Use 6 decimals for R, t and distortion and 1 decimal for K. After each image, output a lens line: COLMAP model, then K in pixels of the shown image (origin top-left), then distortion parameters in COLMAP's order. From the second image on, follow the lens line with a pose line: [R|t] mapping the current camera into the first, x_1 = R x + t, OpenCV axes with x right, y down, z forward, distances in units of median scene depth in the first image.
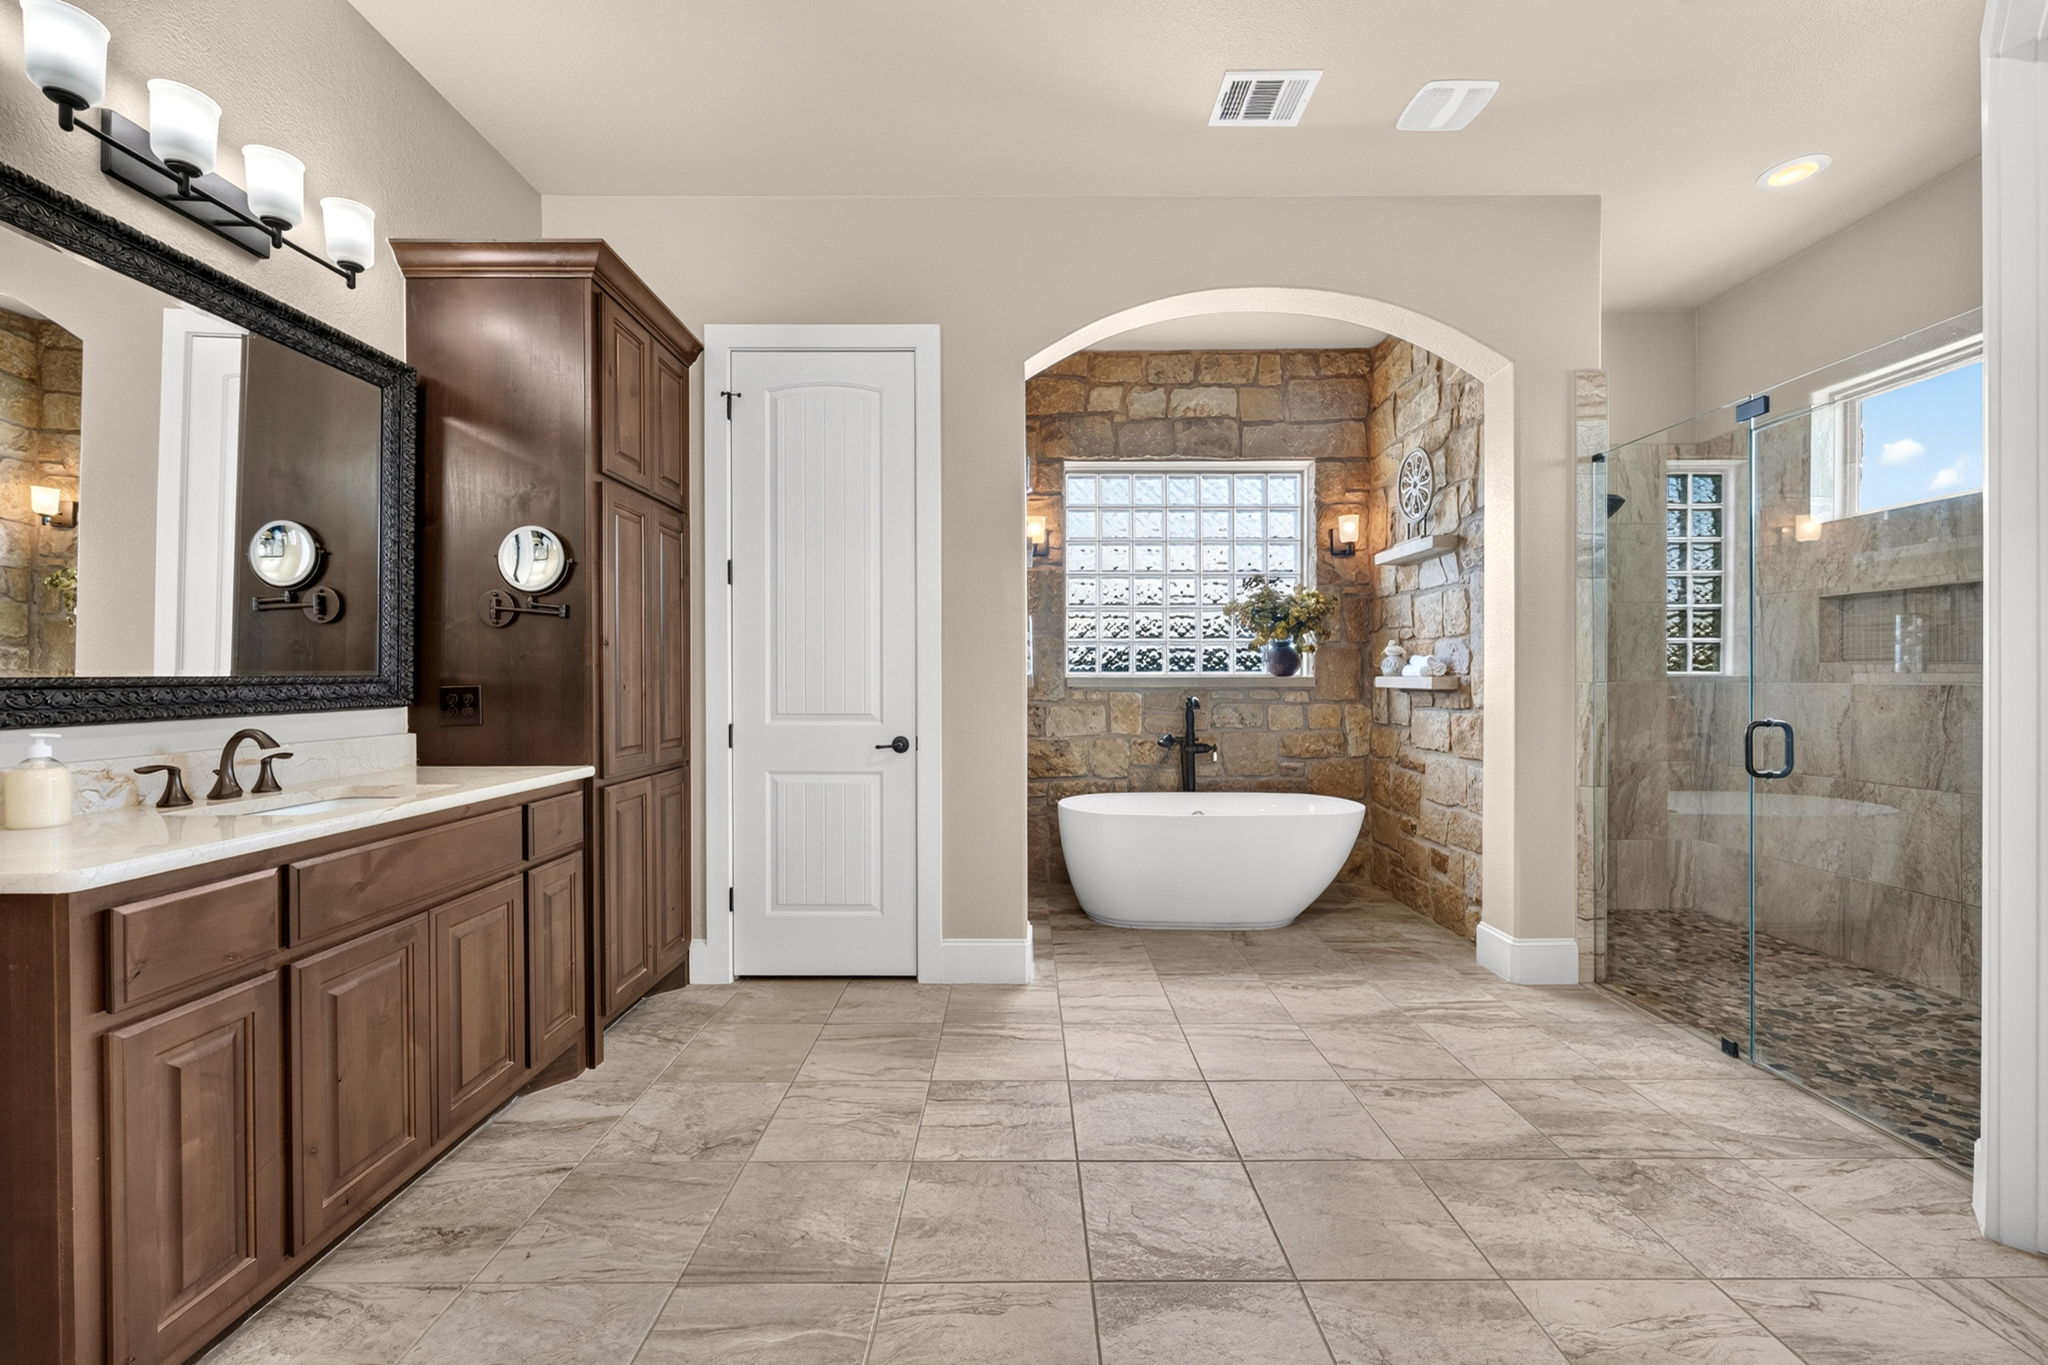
lens RADIAL K [[830.1, 0, 1025.9], [0, 830.1, 687.2], [0, 0, 1]] dist [-0.000749, -0.000750]
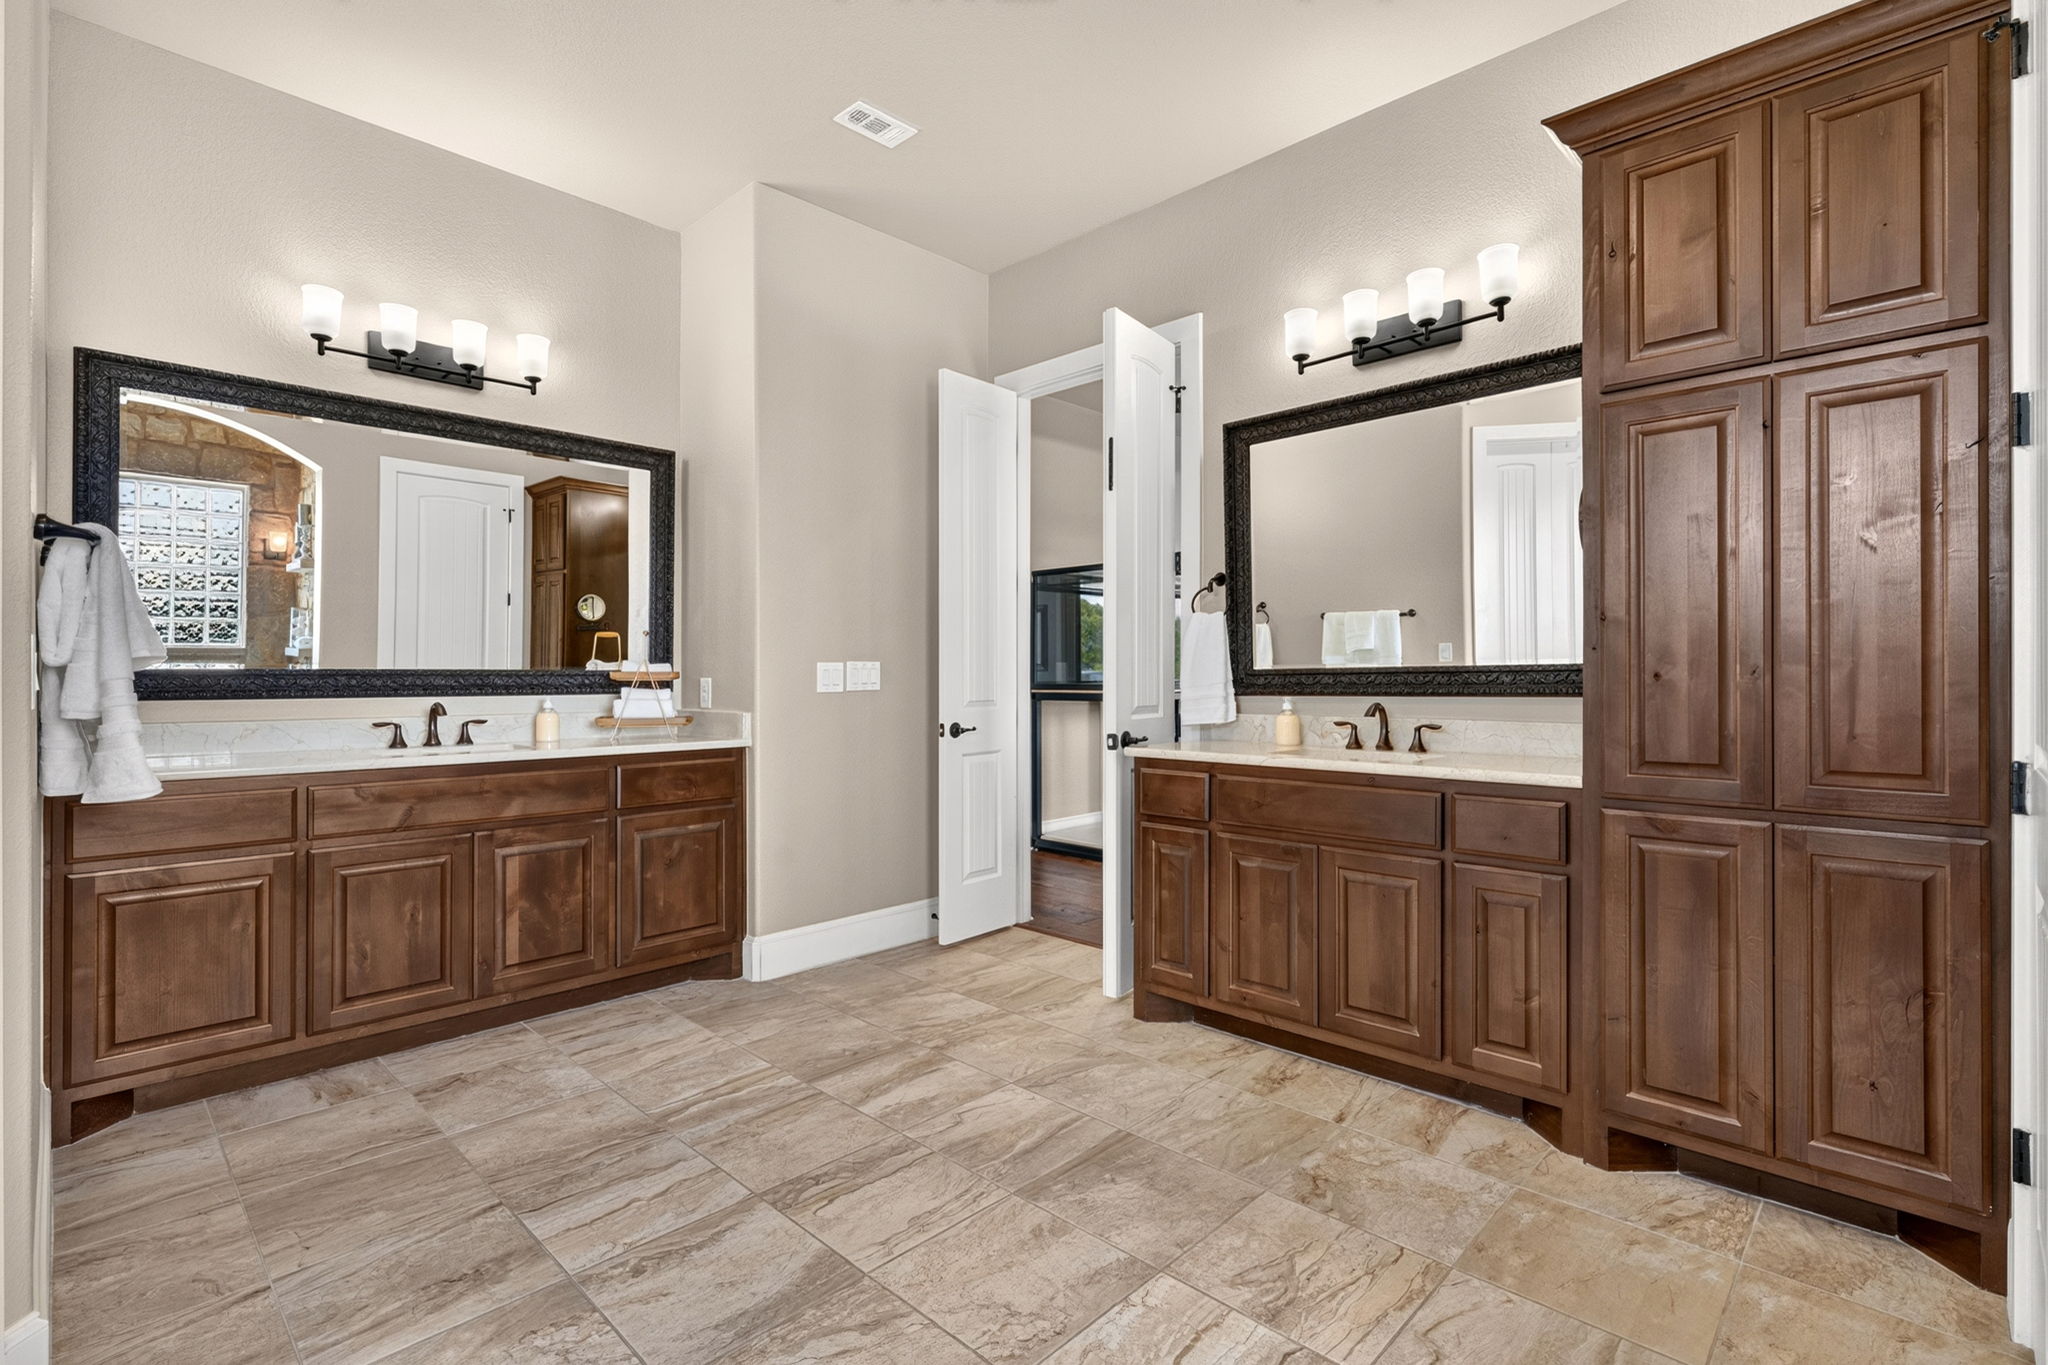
lens RADIAL K [[944.5, 0, 1024.2], [0, 944.5, 681.8], [0, 0, 1]] dist [0.006019, 0.000466]
pose [[-0.699531, 0.008389, -0.714553, 0.653739], [0.000057, 0.999932, 0.011684, -0.006446], [0.714603, 0.008133, -0.699483, 1.673043]]
